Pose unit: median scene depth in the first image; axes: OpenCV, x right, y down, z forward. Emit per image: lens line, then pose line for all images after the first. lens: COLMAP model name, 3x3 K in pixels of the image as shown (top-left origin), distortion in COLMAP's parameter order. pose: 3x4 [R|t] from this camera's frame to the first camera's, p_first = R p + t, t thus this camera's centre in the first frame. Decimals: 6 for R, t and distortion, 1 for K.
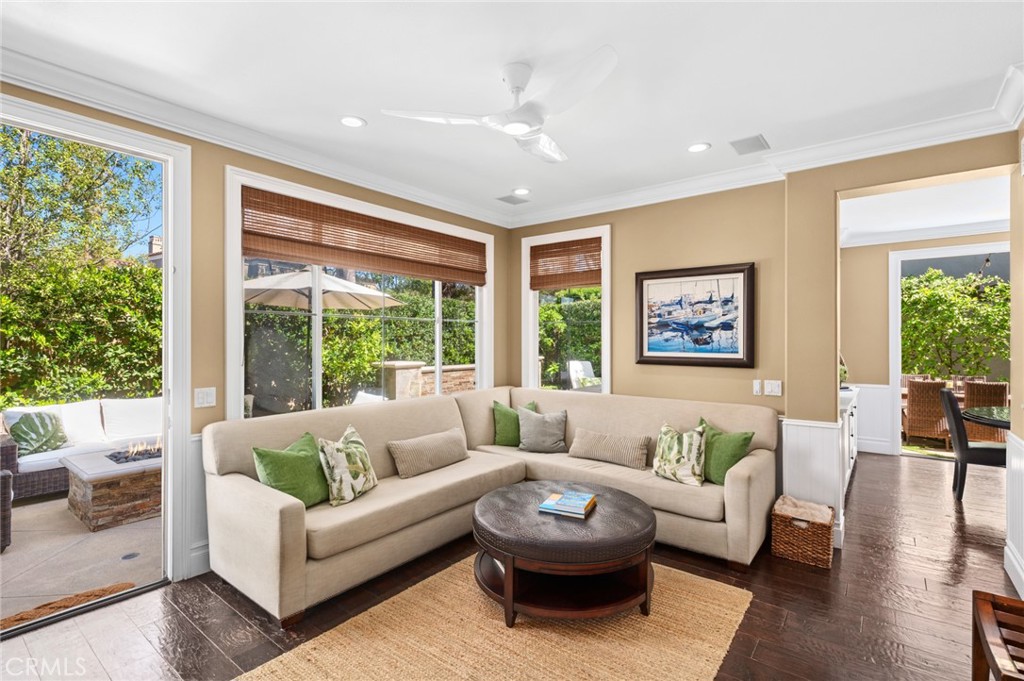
lens RADIAL K [[479.3, 0, 512.7], [0, 479.3, 340.2], [0, 0, 1]] dist [0.000161, -0.000126]
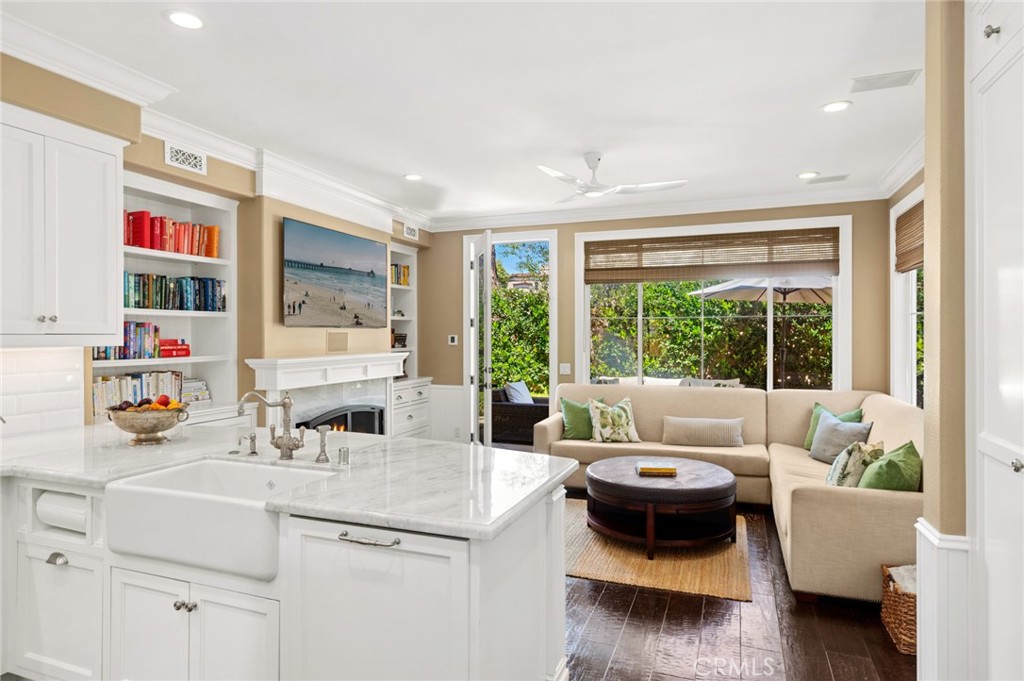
lens RADIAL K [[588.4, 0, 511.4], [0, 588.4, 338.4], [0, 0, 1]] dist [-0.001387, 0.003129]
pose [[0.294304, 0.005153, -0.955698, 1.002237], [0.000819, 0.999984, 0.005643, -0.003503], [0.955711, -0.002443, 0.294295, 0.130578]]
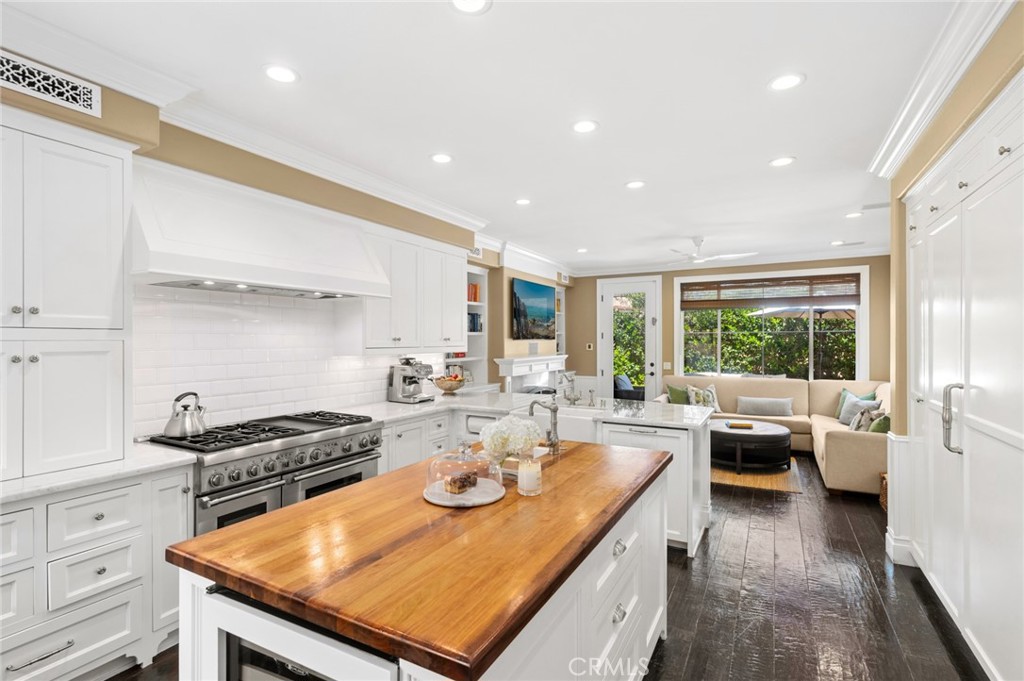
lens RADIAL K [[479.3, 0, 511.3], [0, 479.3, 342.1], [0, 0, 1]] dist [0.000161, -0.000126]
pose [[0.159776, 0.003223, -0.987148, 1.384803], [0.002640, 0.999990, 0.003693, -0.019772], [0.987150, -0.003196, 0.159766, -0.218066]]
